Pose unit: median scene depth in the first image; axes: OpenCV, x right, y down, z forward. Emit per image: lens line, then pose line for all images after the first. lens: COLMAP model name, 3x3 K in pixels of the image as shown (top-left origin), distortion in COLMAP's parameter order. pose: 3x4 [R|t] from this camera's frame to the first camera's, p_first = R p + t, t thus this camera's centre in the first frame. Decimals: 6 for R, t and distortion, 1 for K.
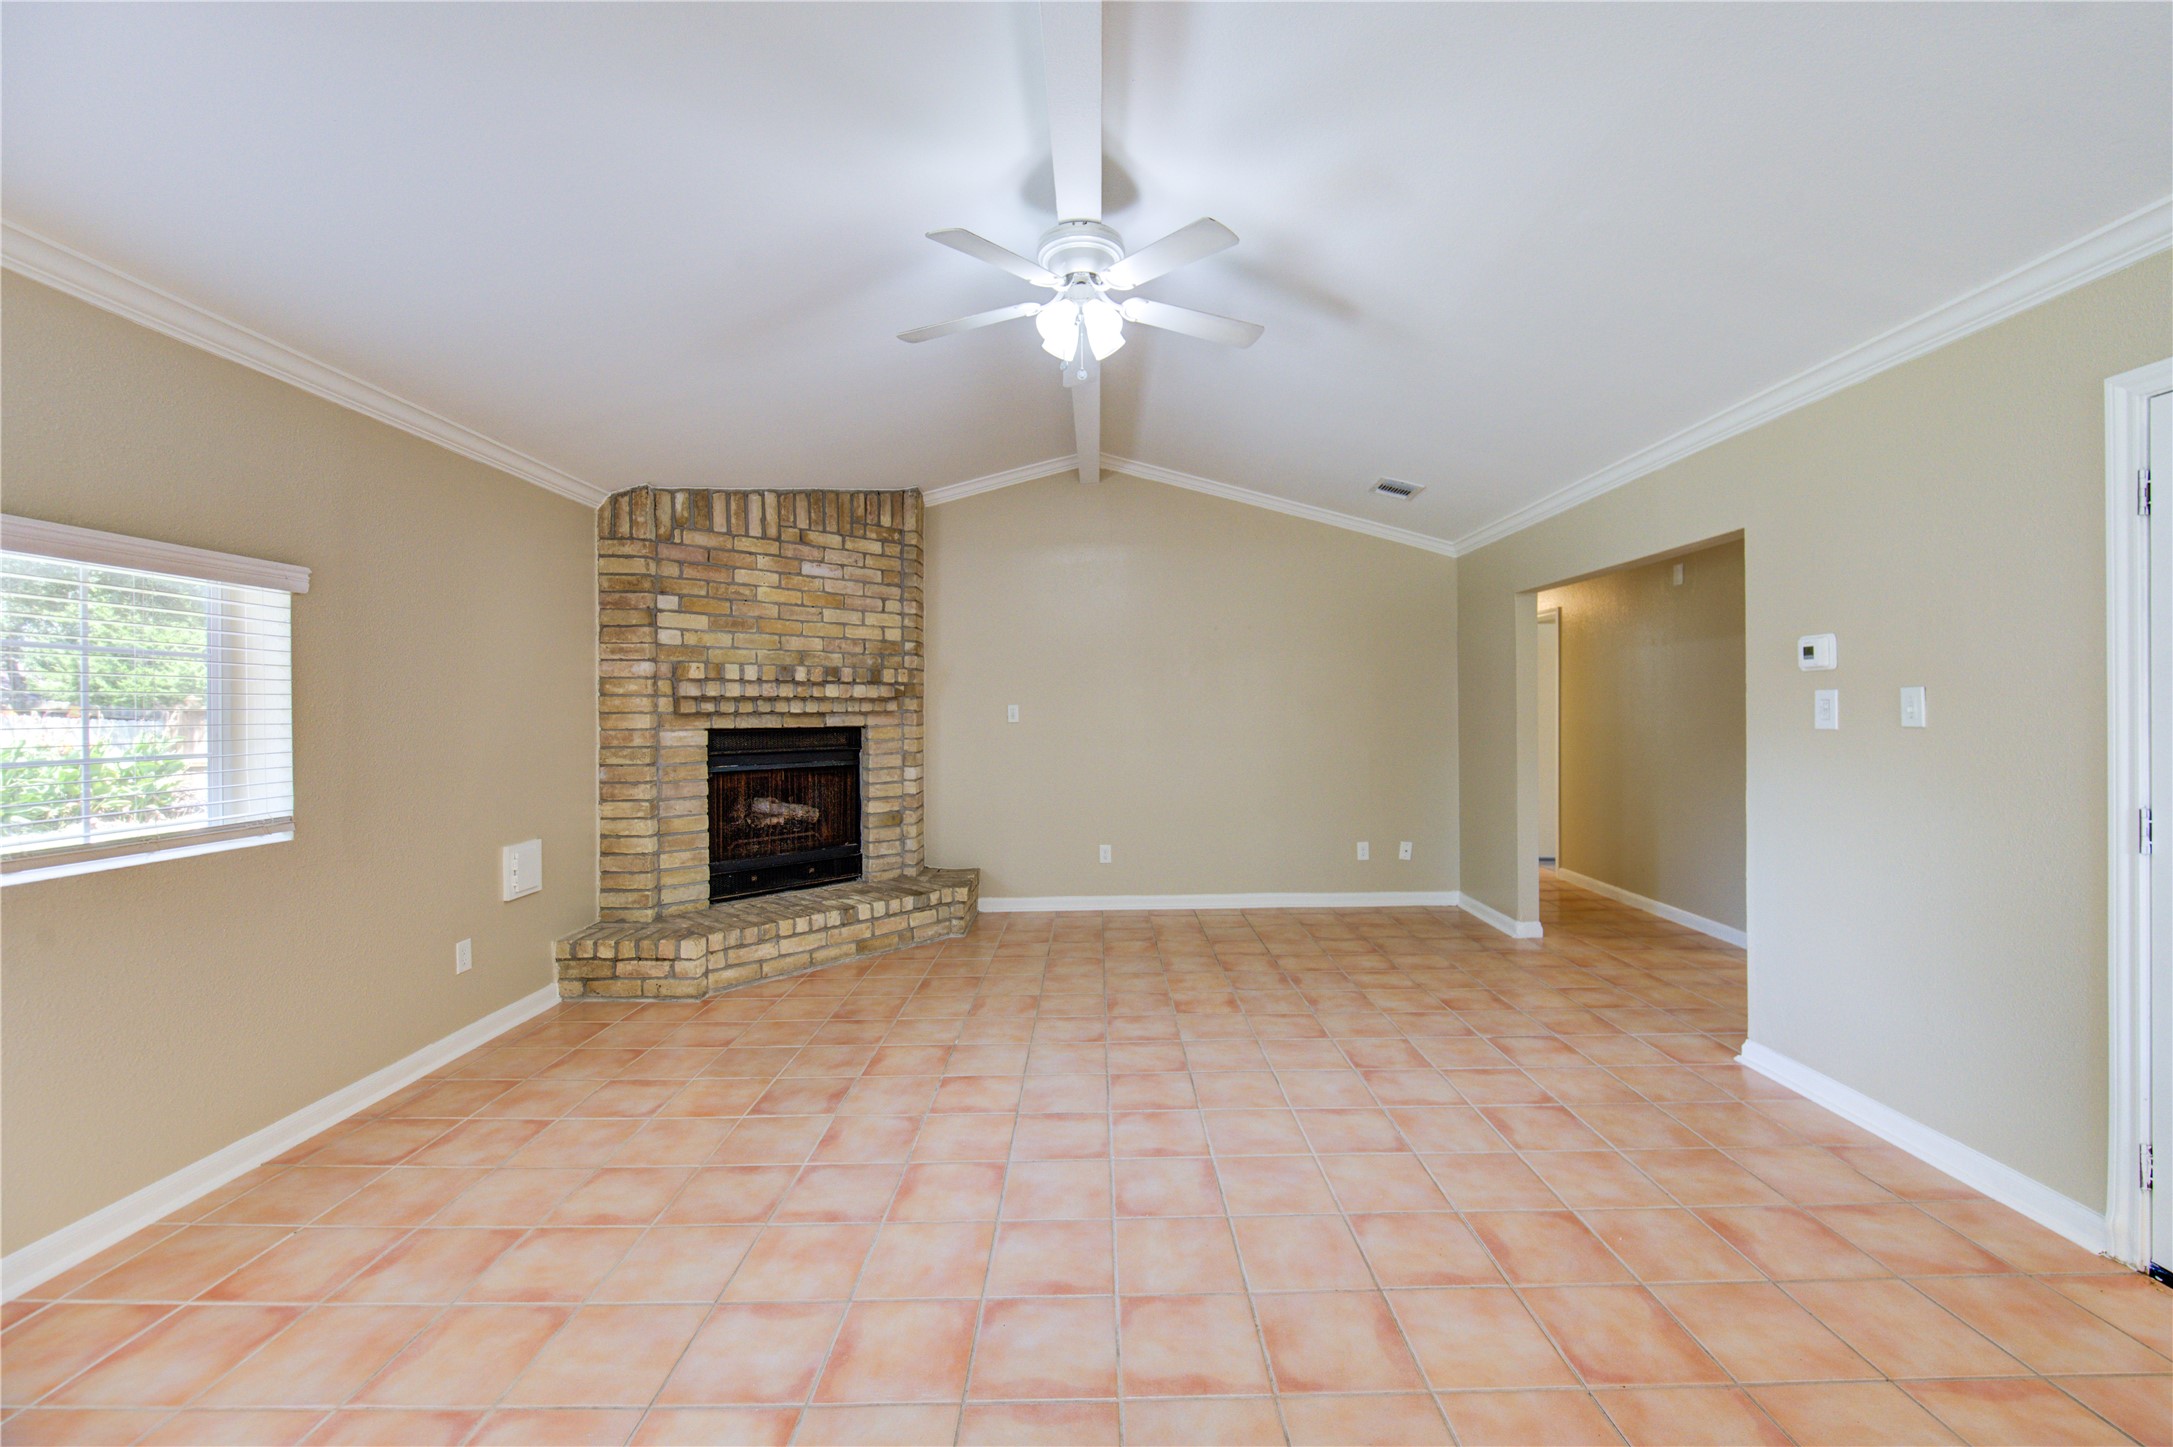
lens RADIAL K [[866.3, 0, 1112.8], [0, 866.3, 714.2], [0, 0, 1]] dist [-0.004469, -0.000611]
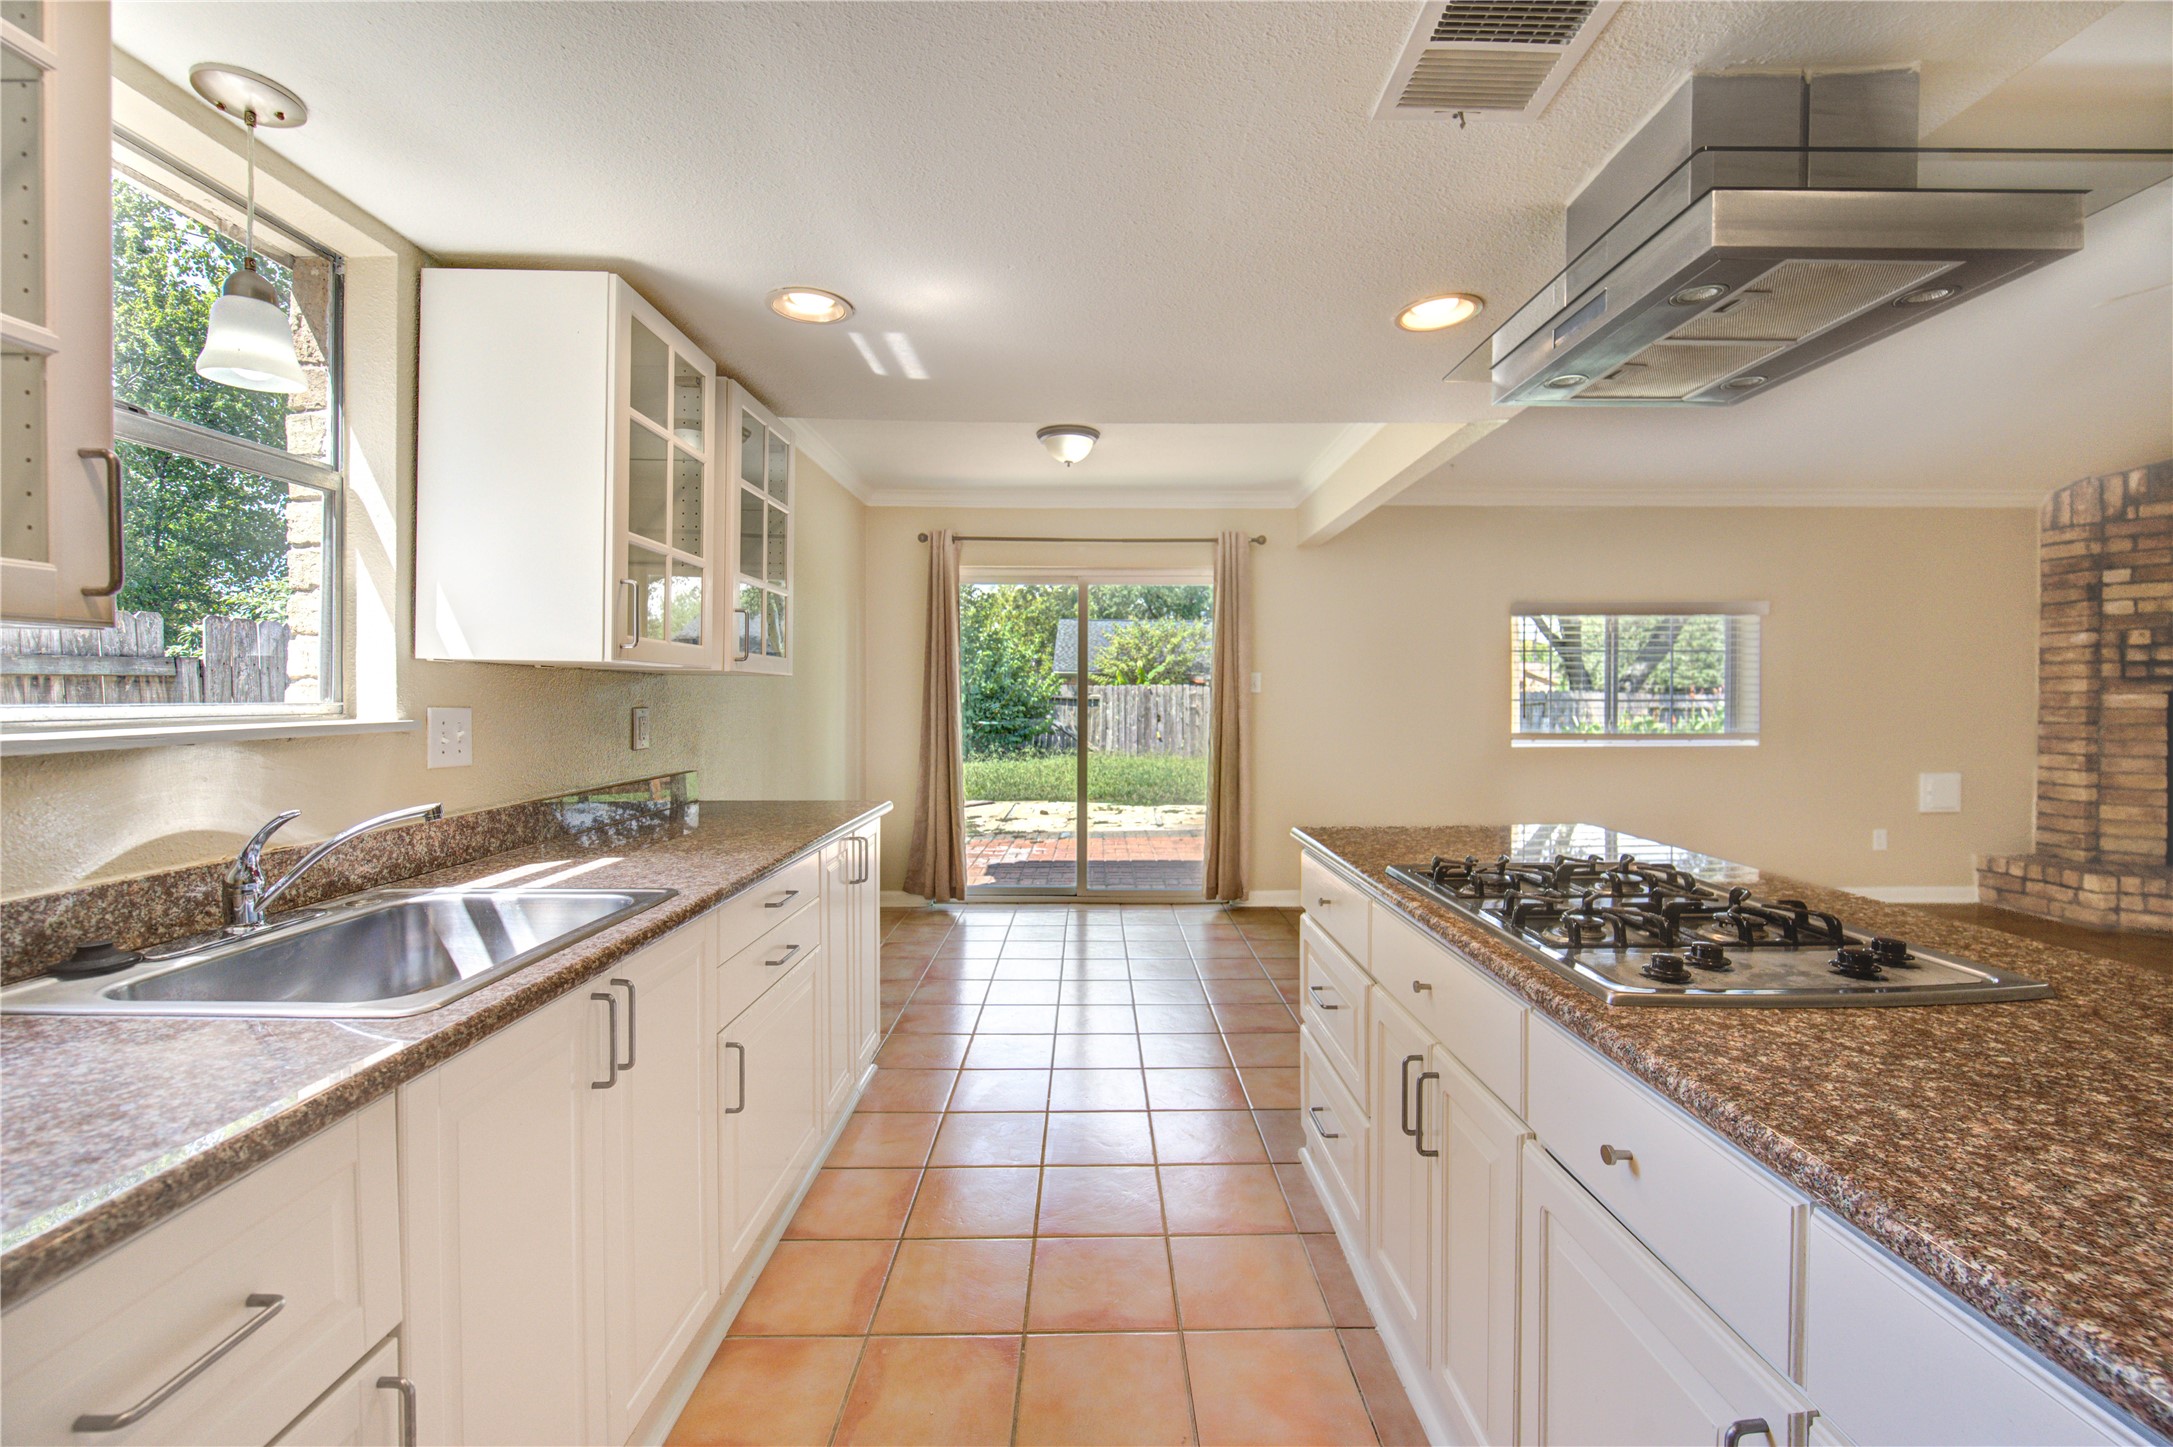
lens RADIAL K [[884.2, 0, 1085.6], [0, 884.2, 714.3], [0, 0, 1]] dist [0.000094, -0.000011]
pose [[-0.017368, 0.019113, -0.999666, 0.639131], [0.000453, 0.999817, 0.019108, 0.023554], [0.999849, -0.000121, -0.017373, -0.285153]]
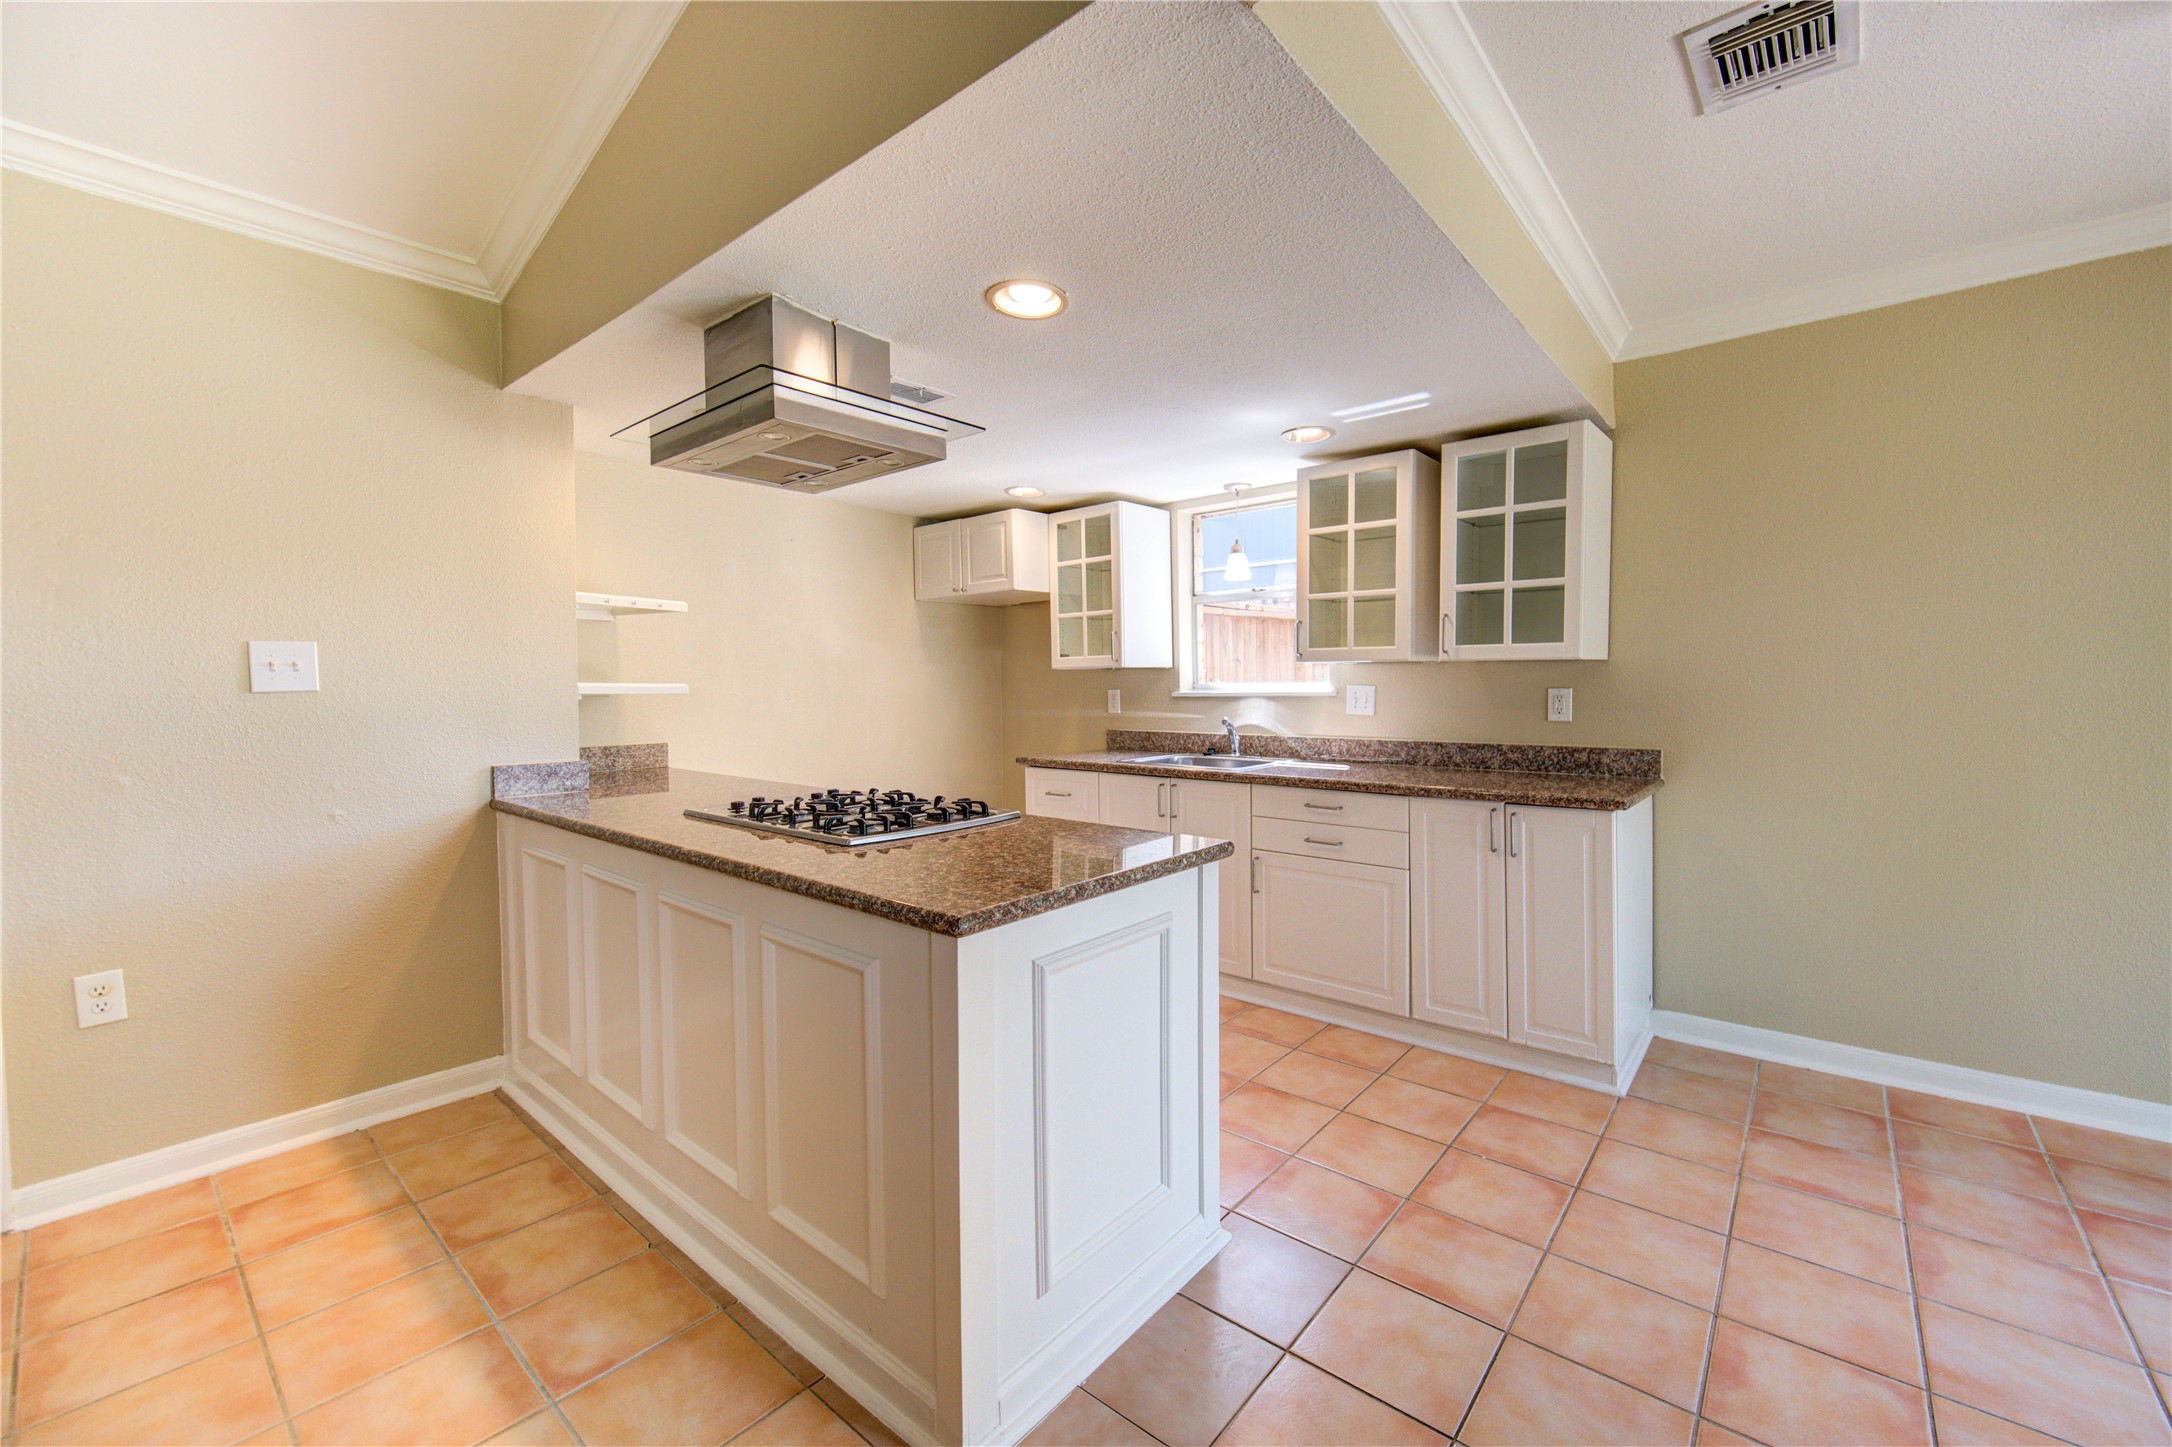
lens RADIAL K [[872.1, 0, 1110.8], [0, 872.1, 711.9], [0, 0, 1]] dist [-0.002850, -0.006692]
pose [[-0.766265, -0.010262, 0.642442, -0.162349], [0.013105, 0.999415, 0.031595, 0.024994], [-0.642391, 0.032629, -0.765682, 0.213024]]
